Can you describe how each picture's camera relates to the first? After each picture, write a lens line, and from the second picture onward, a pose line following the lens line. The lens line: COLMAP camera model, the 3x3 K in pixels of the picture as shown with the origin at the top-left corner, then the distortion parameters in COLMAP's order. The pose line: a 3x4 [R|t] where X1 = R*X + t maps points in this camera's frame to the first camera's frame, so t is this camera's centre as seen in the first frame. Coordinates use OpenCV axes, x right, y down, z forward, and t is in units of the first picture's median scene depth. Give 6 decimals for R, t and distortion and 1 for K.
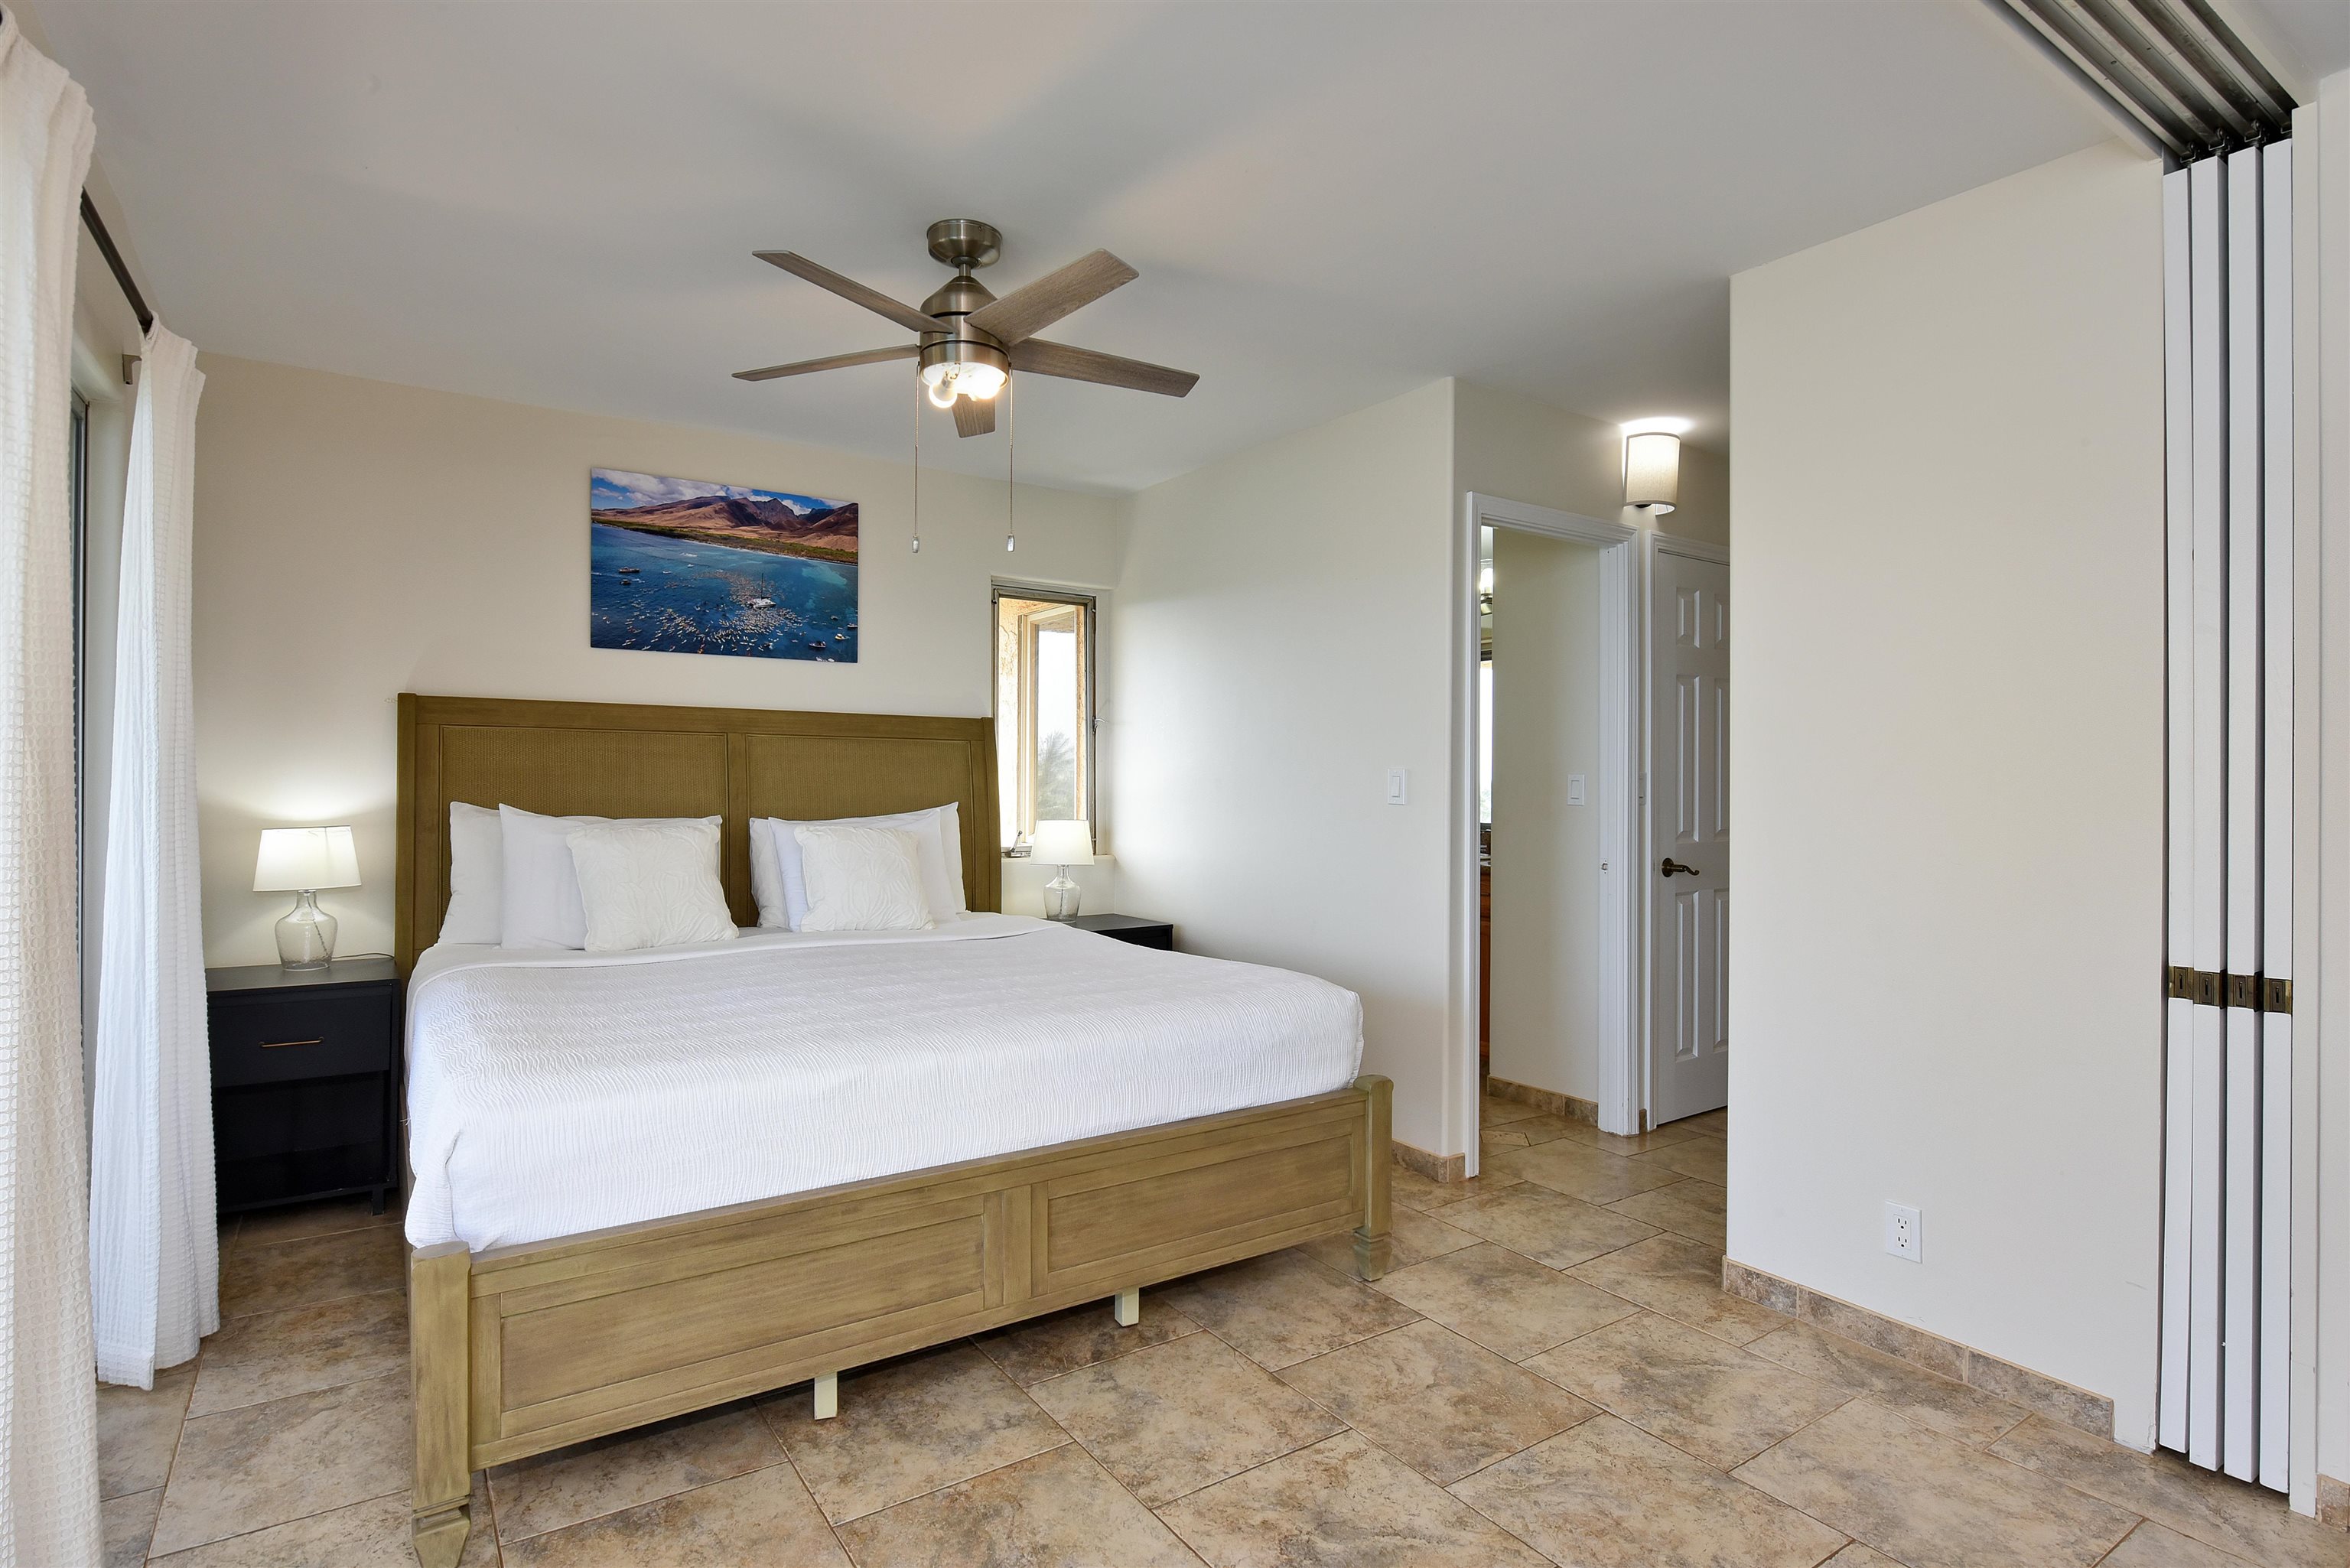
lens RADIAL K [[1198.2, 0, 1276.3], [0, 1198.2, 776.5], [0, 0, 1]] dist [0.002835, -0.000155]
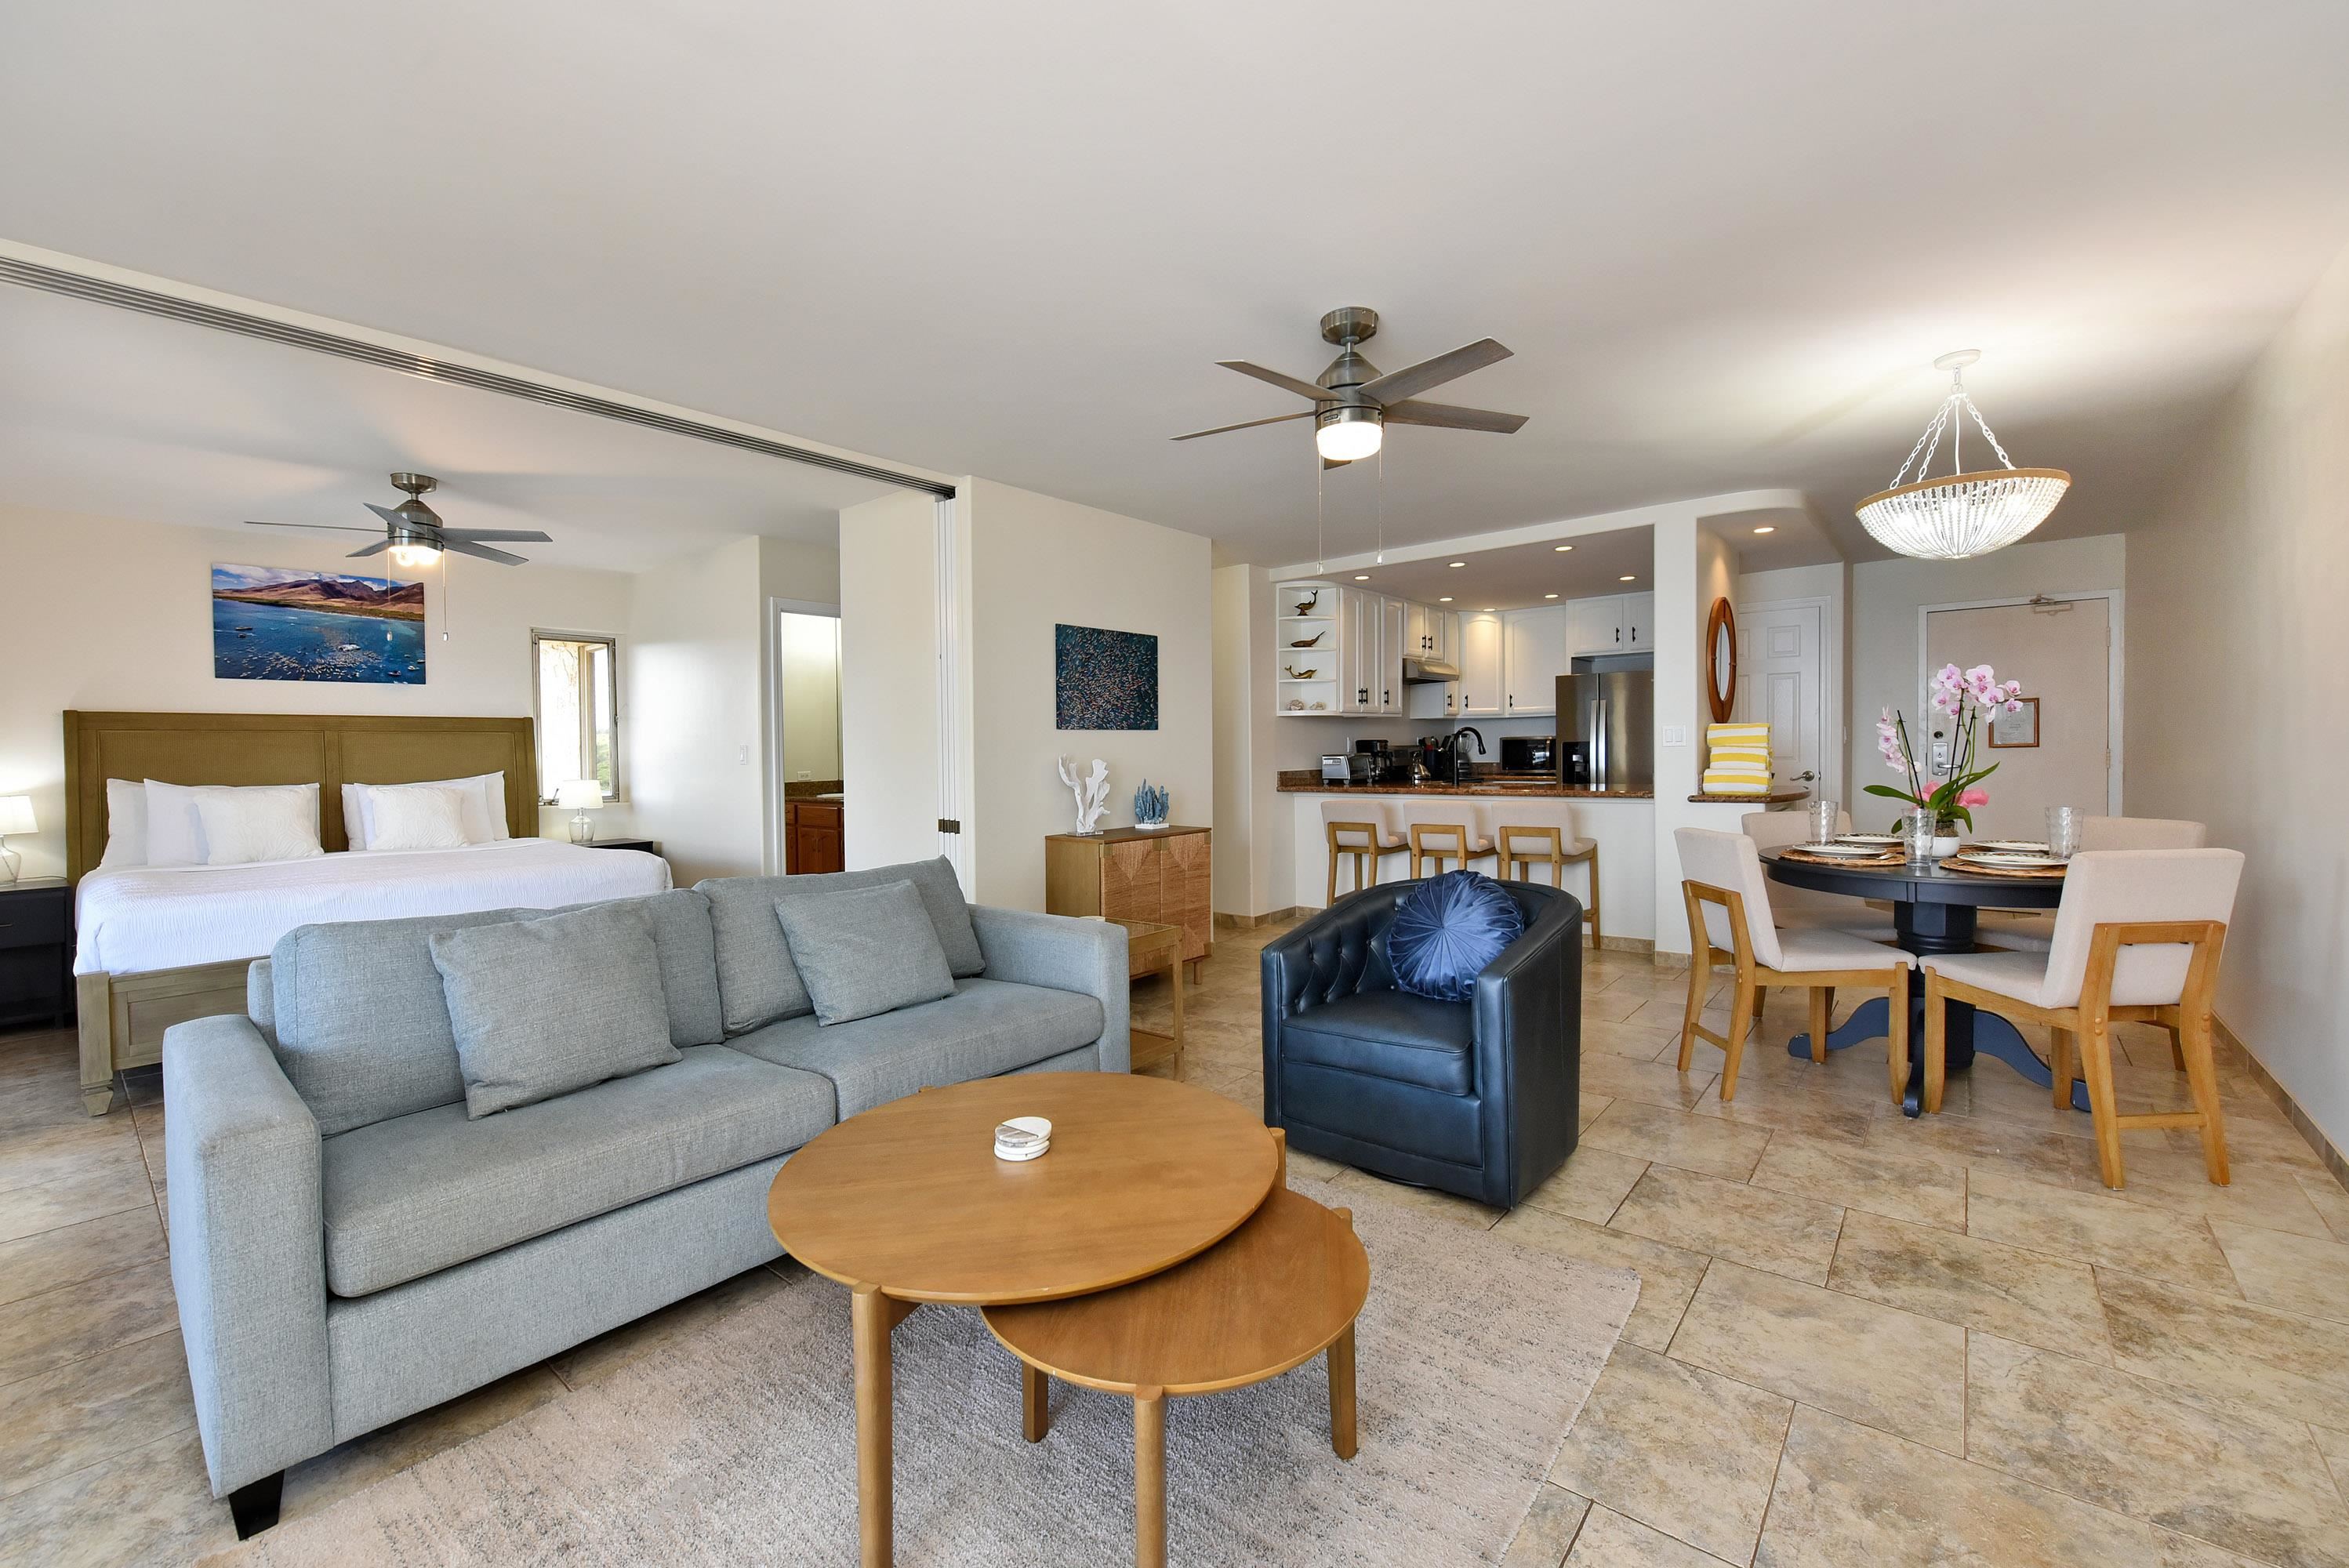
lens RADIAL K [[960.0, 0, 1224.8], [0, 960.0, 755.6], [0, 0, 1]] dist [-0.005341, -0.000798]
pose [[0.969022, -0.023027, 0.245897, 0.380211], [0.020197, 0.999698, 0.014026, 0.002857], [-0.246146, -0.008625, 0.969195, -0.508509]]
